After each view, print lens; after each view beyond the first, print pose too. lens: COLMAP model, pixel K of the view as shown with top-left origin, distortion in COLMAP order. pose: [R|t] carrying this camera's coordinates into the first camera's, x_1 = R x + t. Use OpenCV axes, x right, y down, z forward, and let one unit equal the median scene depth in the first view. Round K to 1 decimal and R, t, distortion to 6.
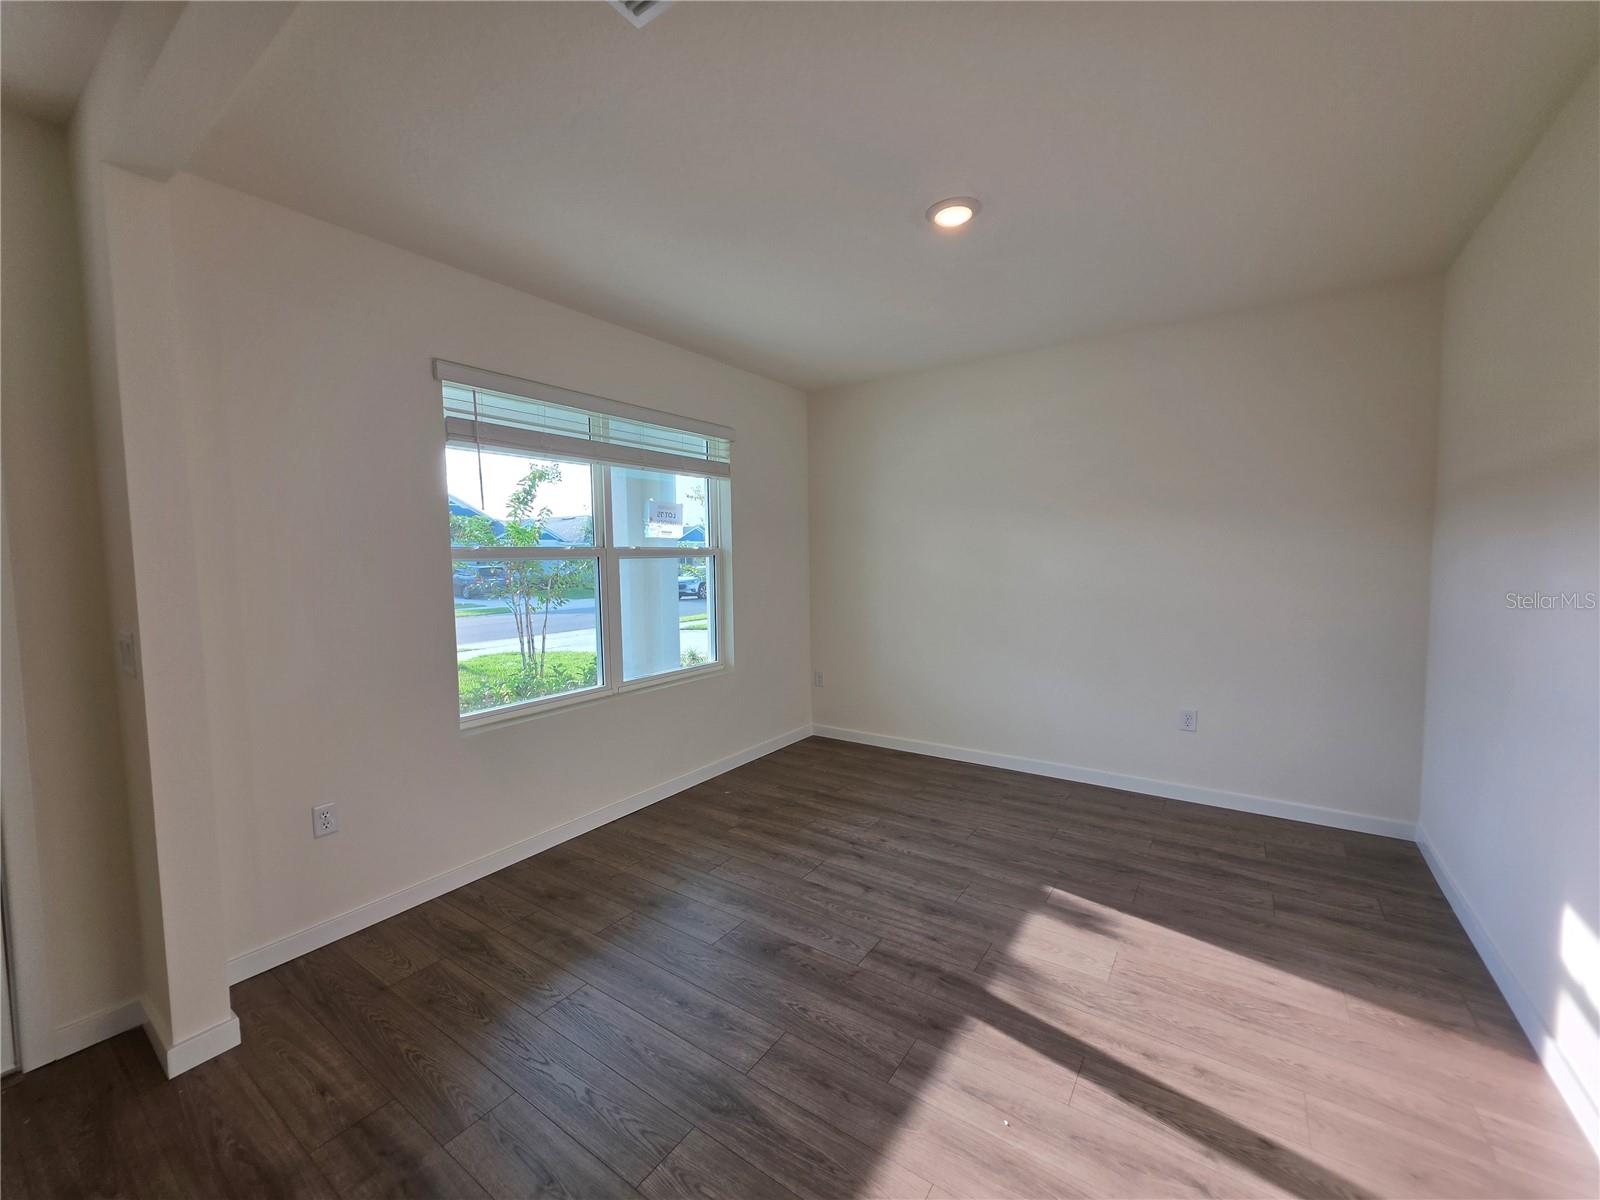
lens RADIAL K [[651.4, 0, 796.4], [0, 651.4, 595.5], [0, 0, 1]] dist [0.000438, 0.000358]
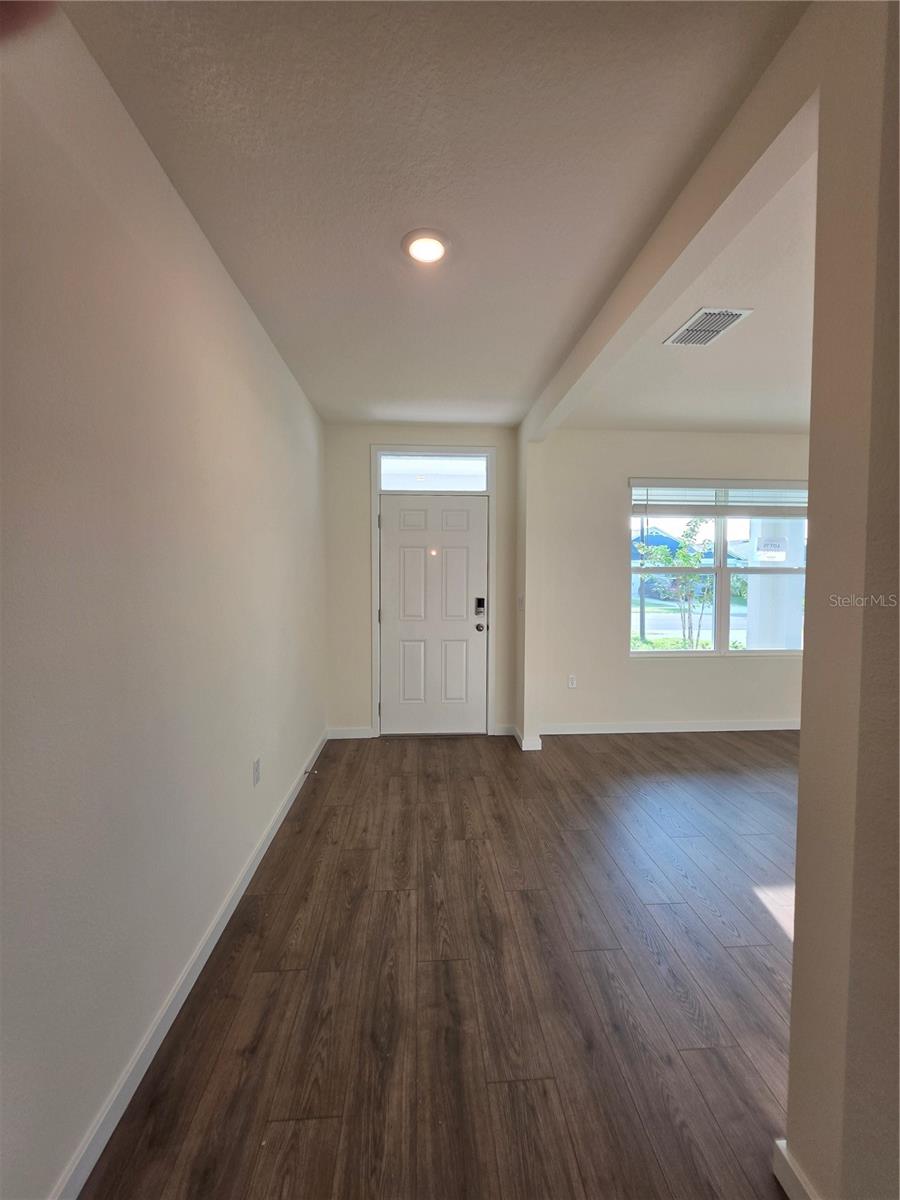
lens RADIAL K [[478.3, 0, 446.8], [0, 478.3, 595.1], [0, 0, 1]] dist [0.001153, 0.000138]
pose [[0.624366, 0.054388, -0.779236, 0.296562], [-0.061455, 0.997901, 0.020409, 0.020837], [0.778711, 0.035145, 0.626398, -0.407610]]
